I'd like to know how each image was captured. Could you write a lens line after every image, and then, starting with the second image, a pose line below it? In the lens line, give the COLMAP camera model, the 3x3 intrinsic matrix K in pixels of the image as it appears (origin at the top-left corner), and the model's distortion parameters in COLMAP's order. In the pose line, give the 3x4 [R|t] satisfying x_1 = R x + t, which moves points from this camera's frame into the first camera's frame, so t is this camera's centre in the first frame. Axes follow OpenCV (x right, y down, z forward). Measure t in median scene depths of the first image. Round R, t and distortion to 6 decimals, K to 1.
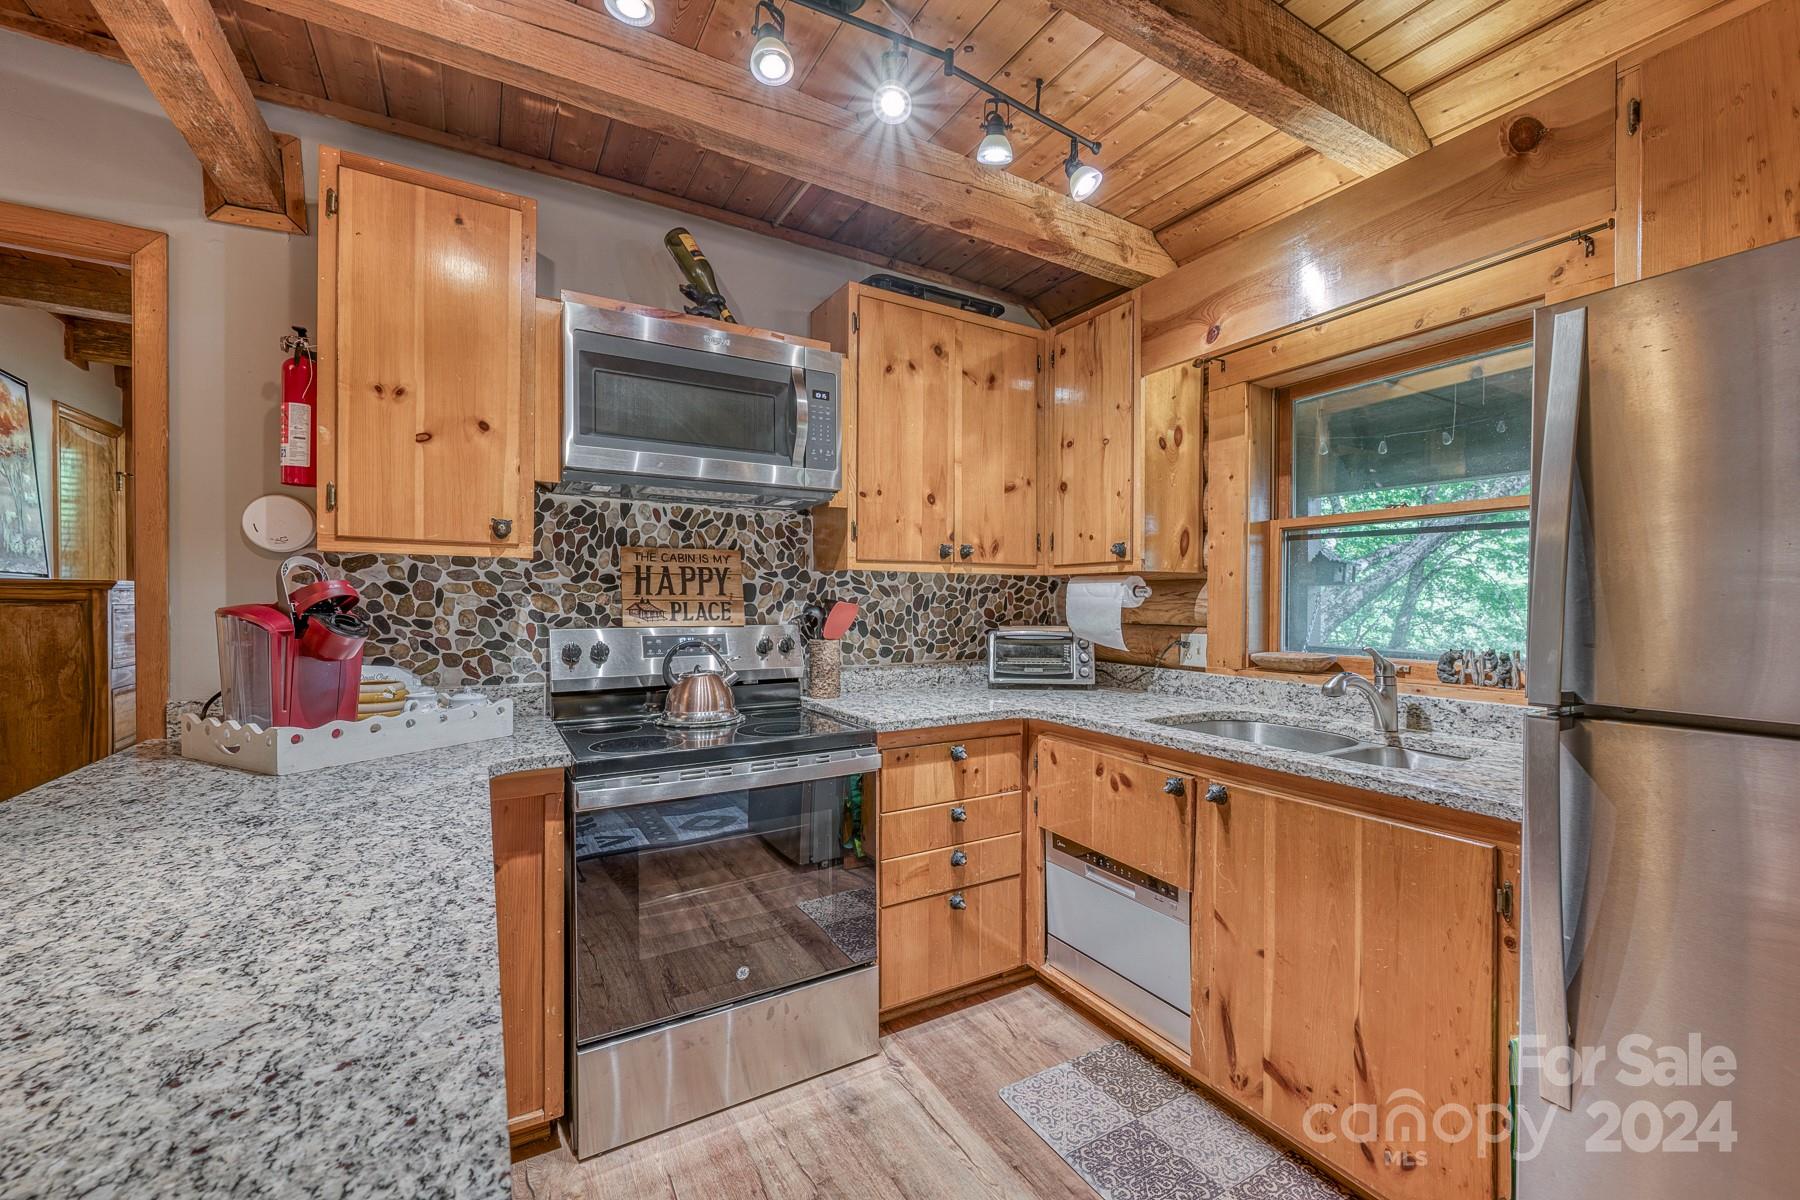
lens RADIAL K [[689.2, 0, 907.9], [0, 689.2, 612.4], [0, 0, 1]] dist [-0.007074, 0.000066]
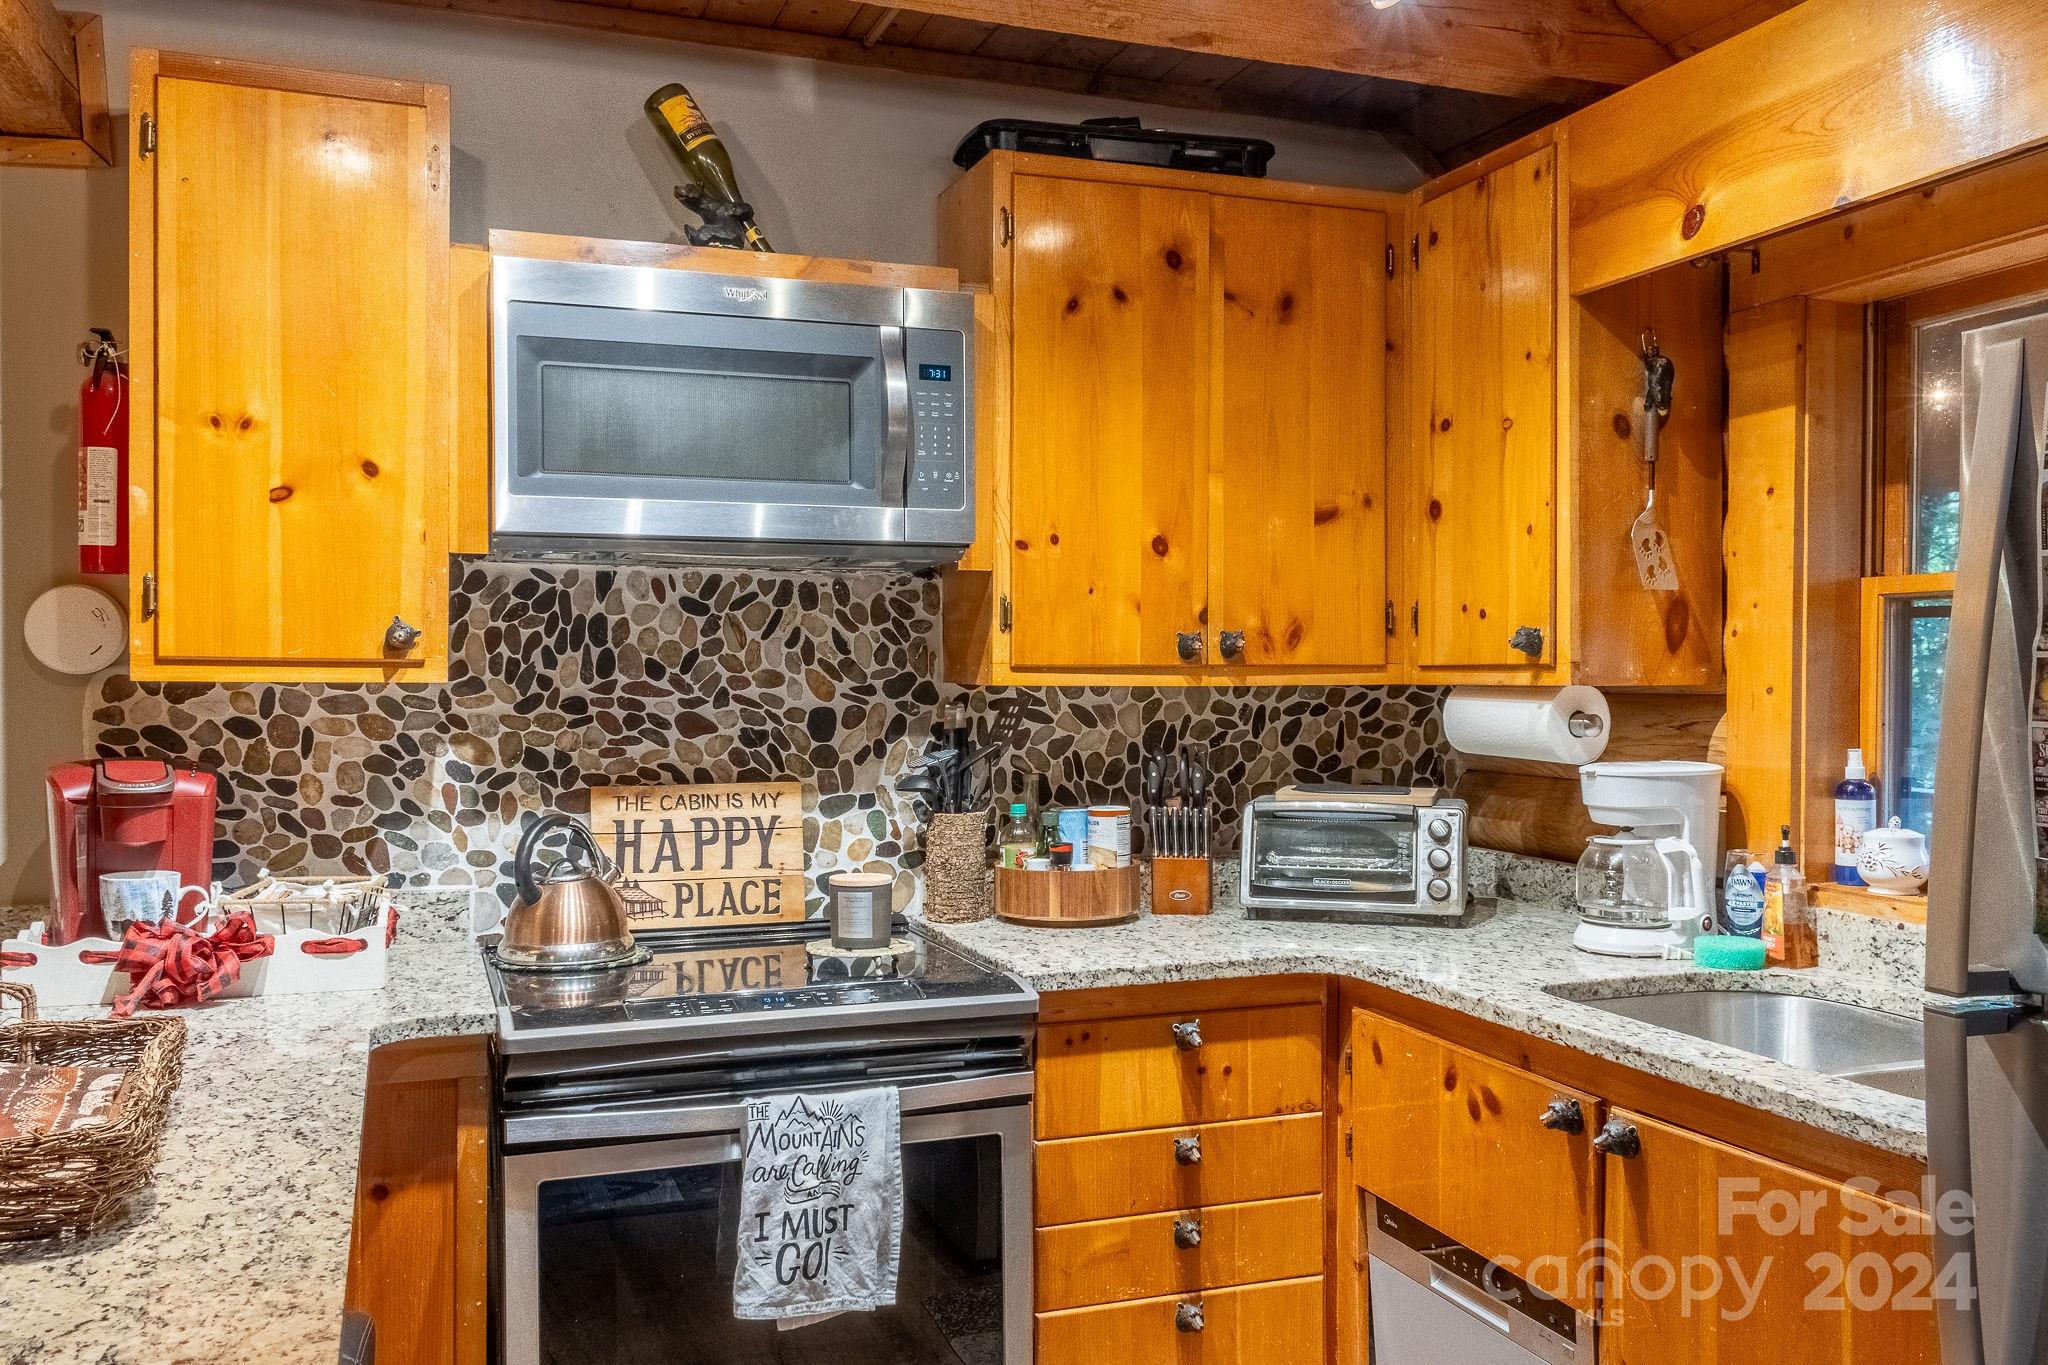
lens RADIAL K [[1591.8, 0, 1018.0], [0, 1591.8, 689.6], [0, 0, 1]] dist [0.002261, -0.001639]
pose [[0.981601, -0.000443, -0.190942, 0.183114], [0.000493, 1.000000, 0.000217, -0.064082], [0.190942, -0.000308, 0.981601, -0.234142]]
